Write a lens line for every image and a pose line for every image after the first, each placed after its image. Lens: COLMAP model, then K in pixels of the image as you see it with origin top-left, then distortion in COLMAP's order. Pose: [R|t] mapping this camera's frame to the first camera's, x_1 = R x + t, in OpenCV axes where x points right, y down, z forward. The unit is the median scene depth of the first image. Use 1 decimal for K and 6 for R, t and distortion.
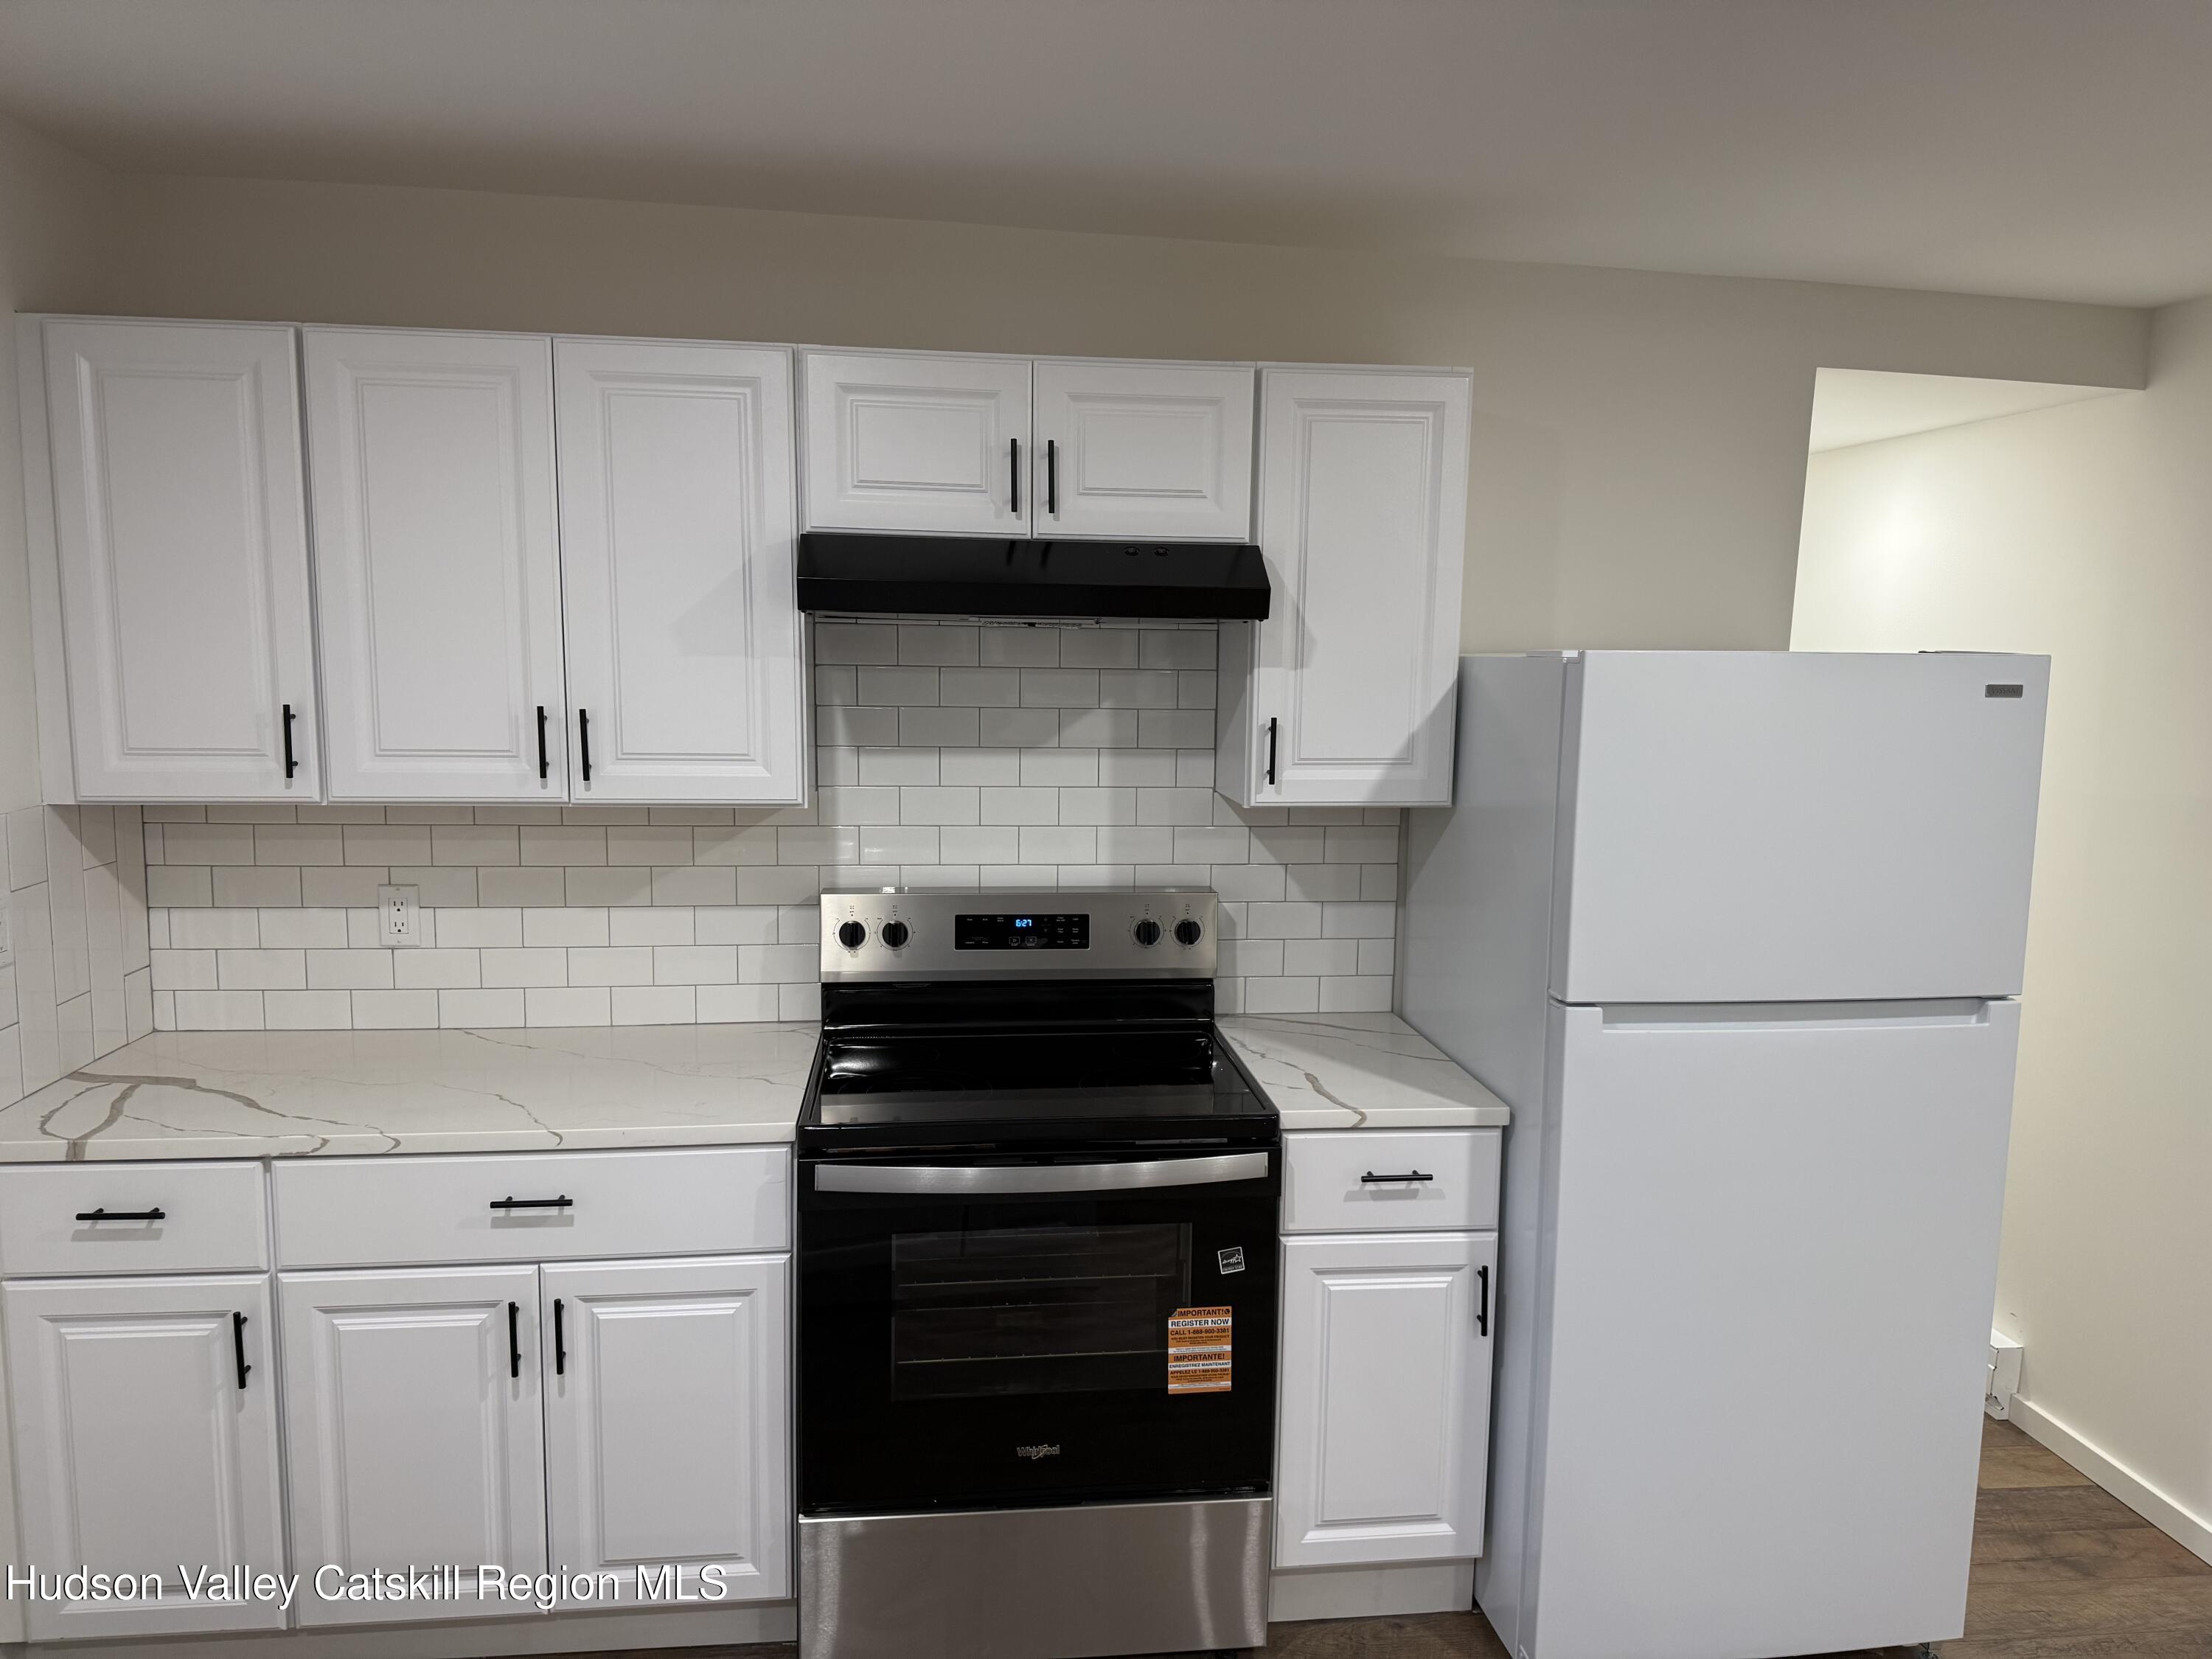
lens RADIAL K [[1542.3, 0, 1131.2], [0, 1542.3, 832.9], [0, 0, 1]] dist [0.116037, -0.194867]
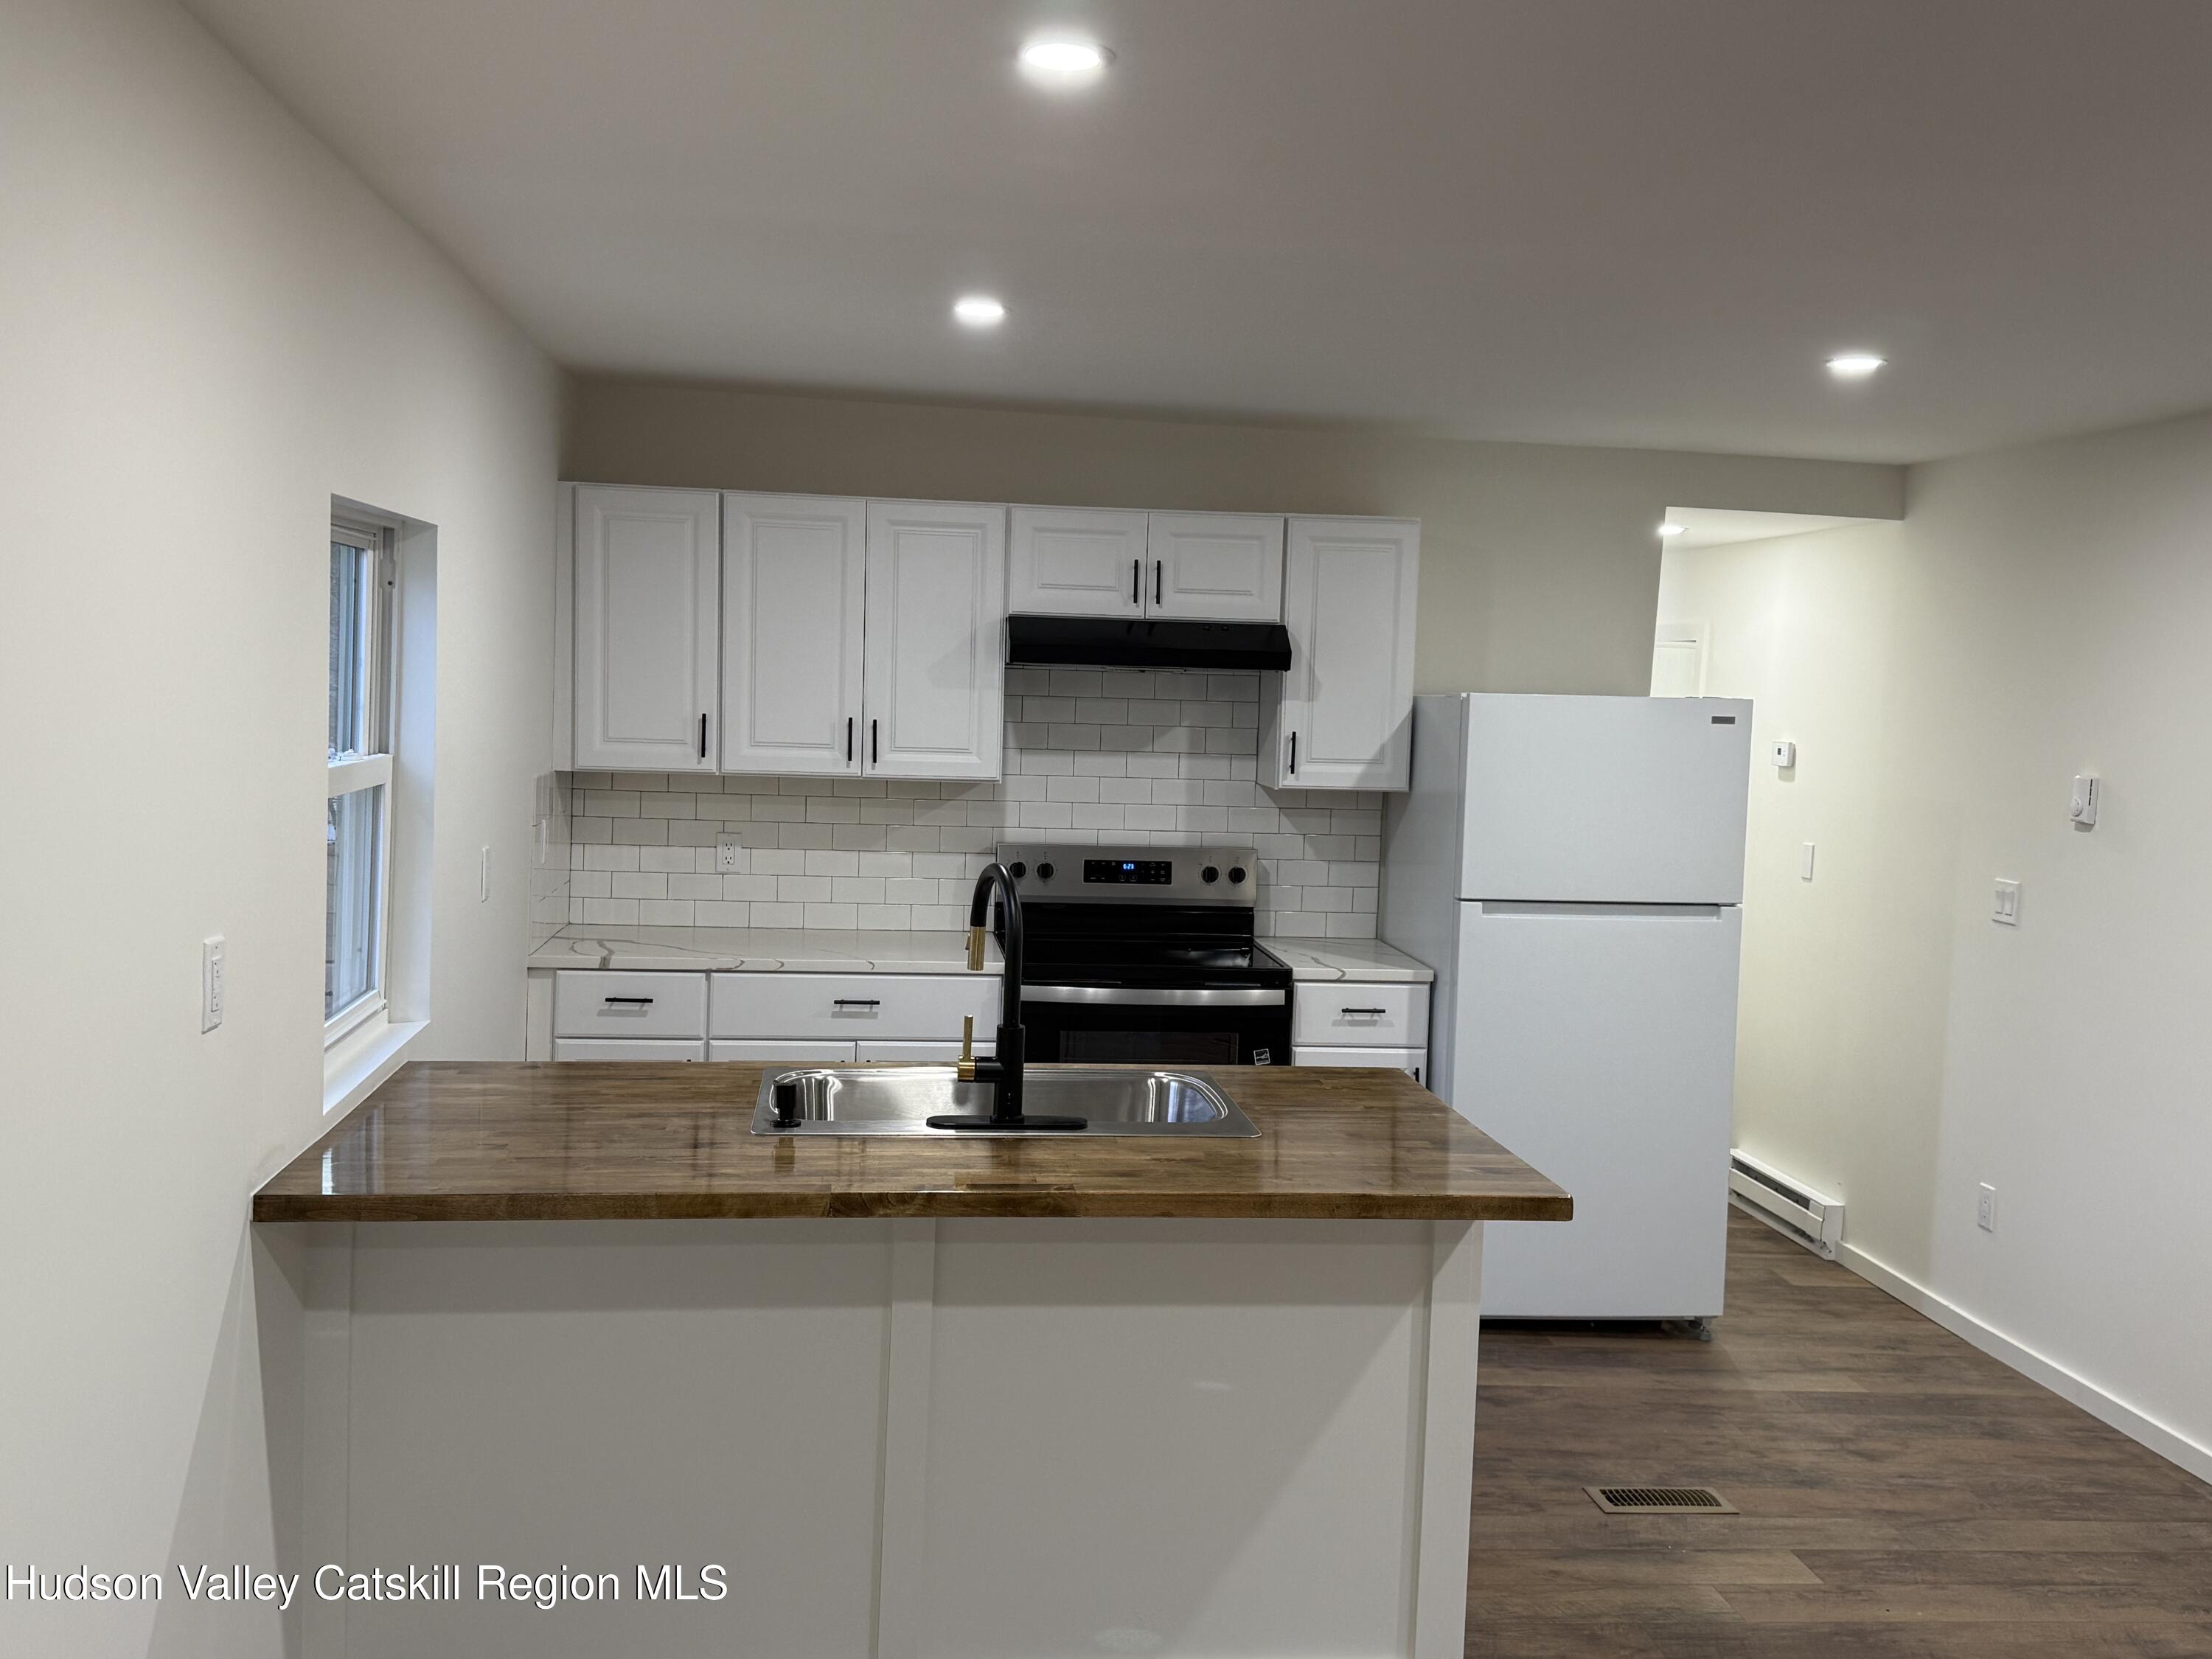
lens RADIAL K [[2061.6, 0, 1106.0], [0, 2061.6, 829.5], [0, 0, 1]] dist [0.169238, -0.356549]
pose [[0.999627, 0.016751, -0.021583, -0.054501], [-0.017789, 0.998648, -0.048834, 0.135551], [0.020735, 0.049199, 0.998574, -1.142217]]
